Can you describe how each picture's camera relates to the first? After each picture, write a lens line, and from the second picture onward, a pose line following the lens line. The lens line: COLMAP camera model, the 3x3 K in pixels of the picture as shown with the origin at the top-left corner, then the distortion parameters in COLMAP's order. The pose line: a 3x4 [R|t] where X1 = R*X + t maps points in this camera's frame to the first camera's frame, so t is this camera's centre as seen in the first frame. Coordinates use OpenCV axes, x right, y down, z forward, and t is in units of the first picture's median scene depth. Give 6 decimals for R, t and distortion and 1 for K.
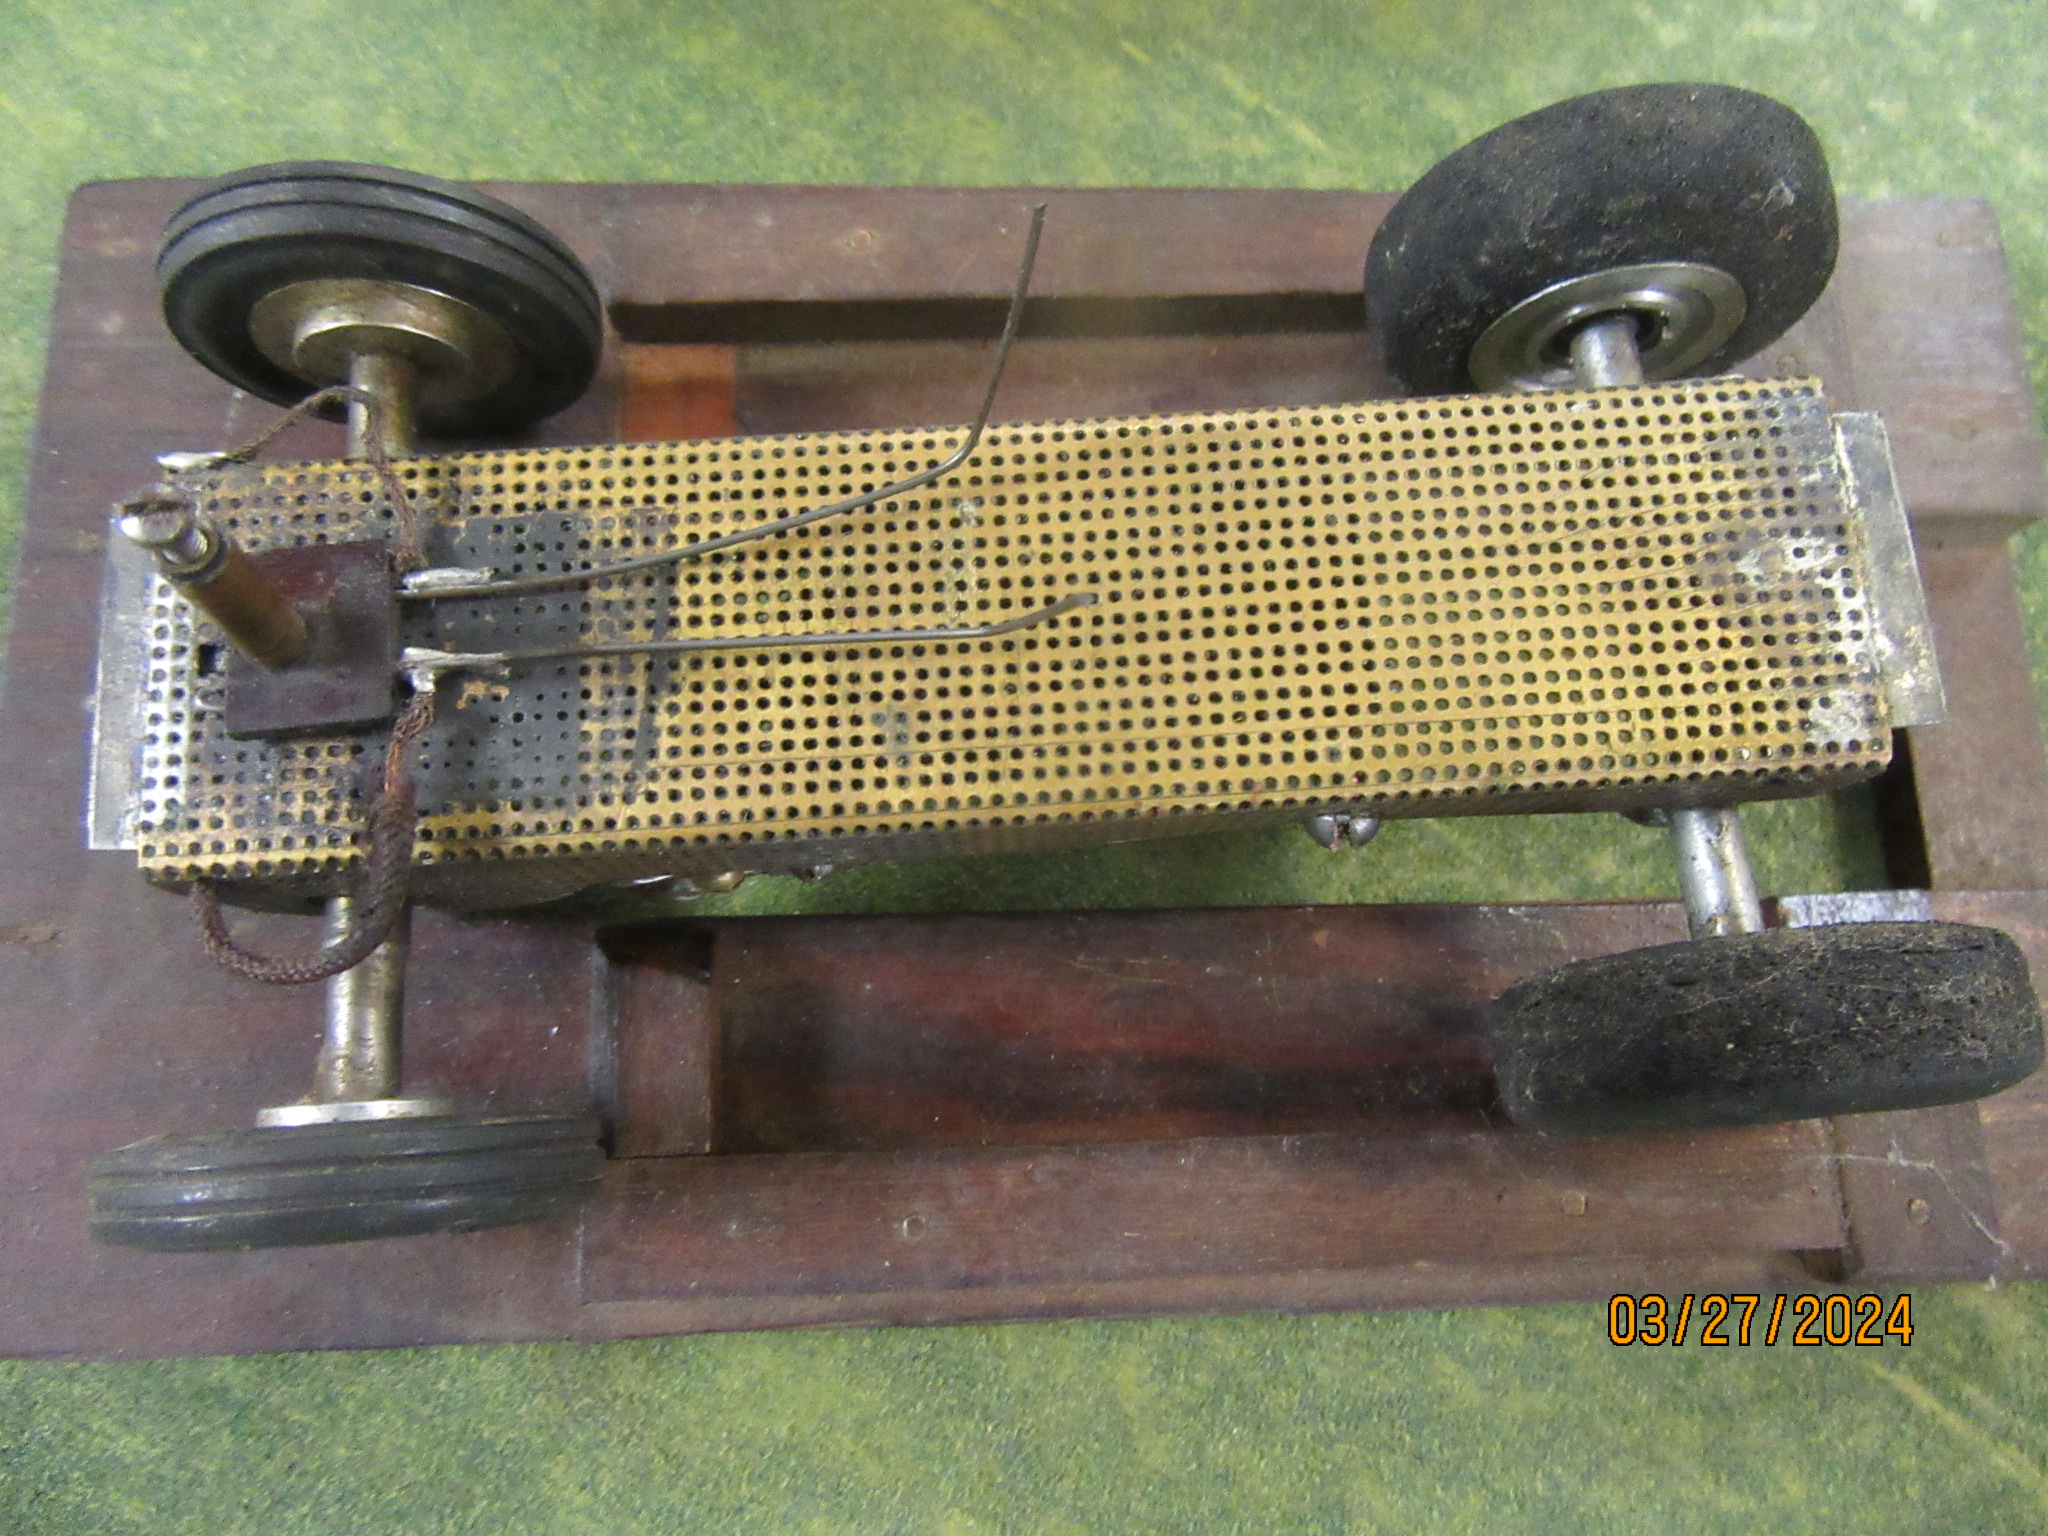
lens RADIAL K [[1683.1, 0, 1022.7], [0, 1683.1, 764.2], [0, 0, 1]] dist [-0.018777, -0.023993]
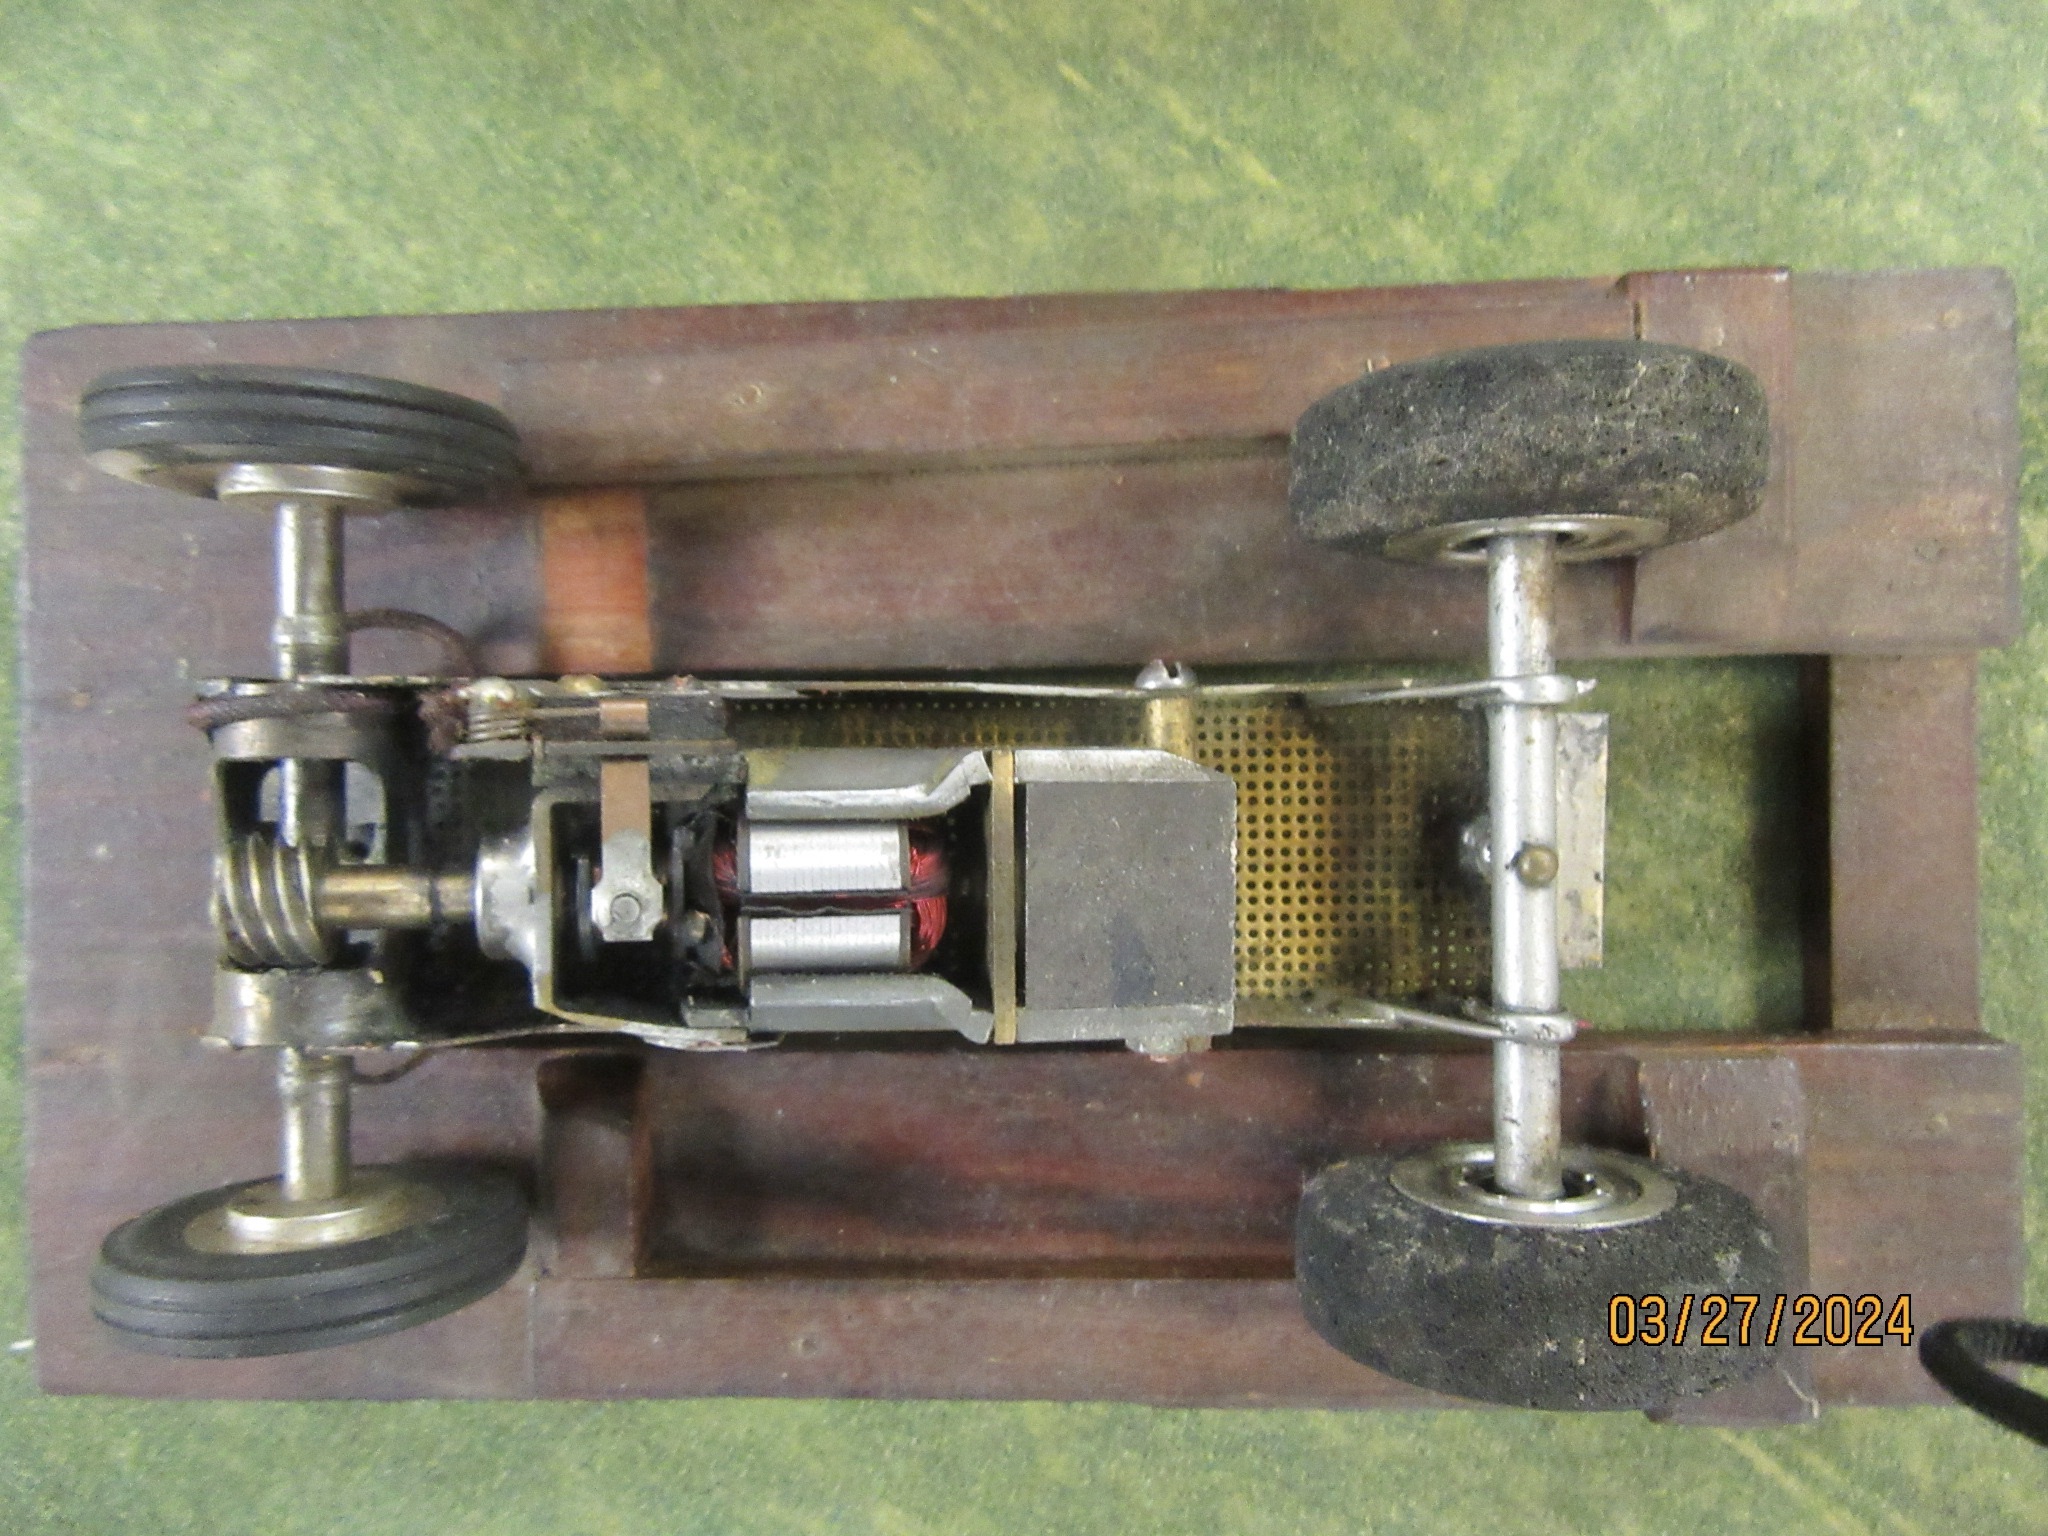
lens RADIAL K [[1683.1, 0, 1019.3], [0, 1683.1, 761.6], [0, 0, 1]] dist [-0.018777, -0.023993]
pose [[0.991389, 0.015311, -0.130053, 0.167154], [0.018965, 0.965885, 0.258277, -0.306170], [0.129571, -0.258519, 0.957277, 0.009831]]
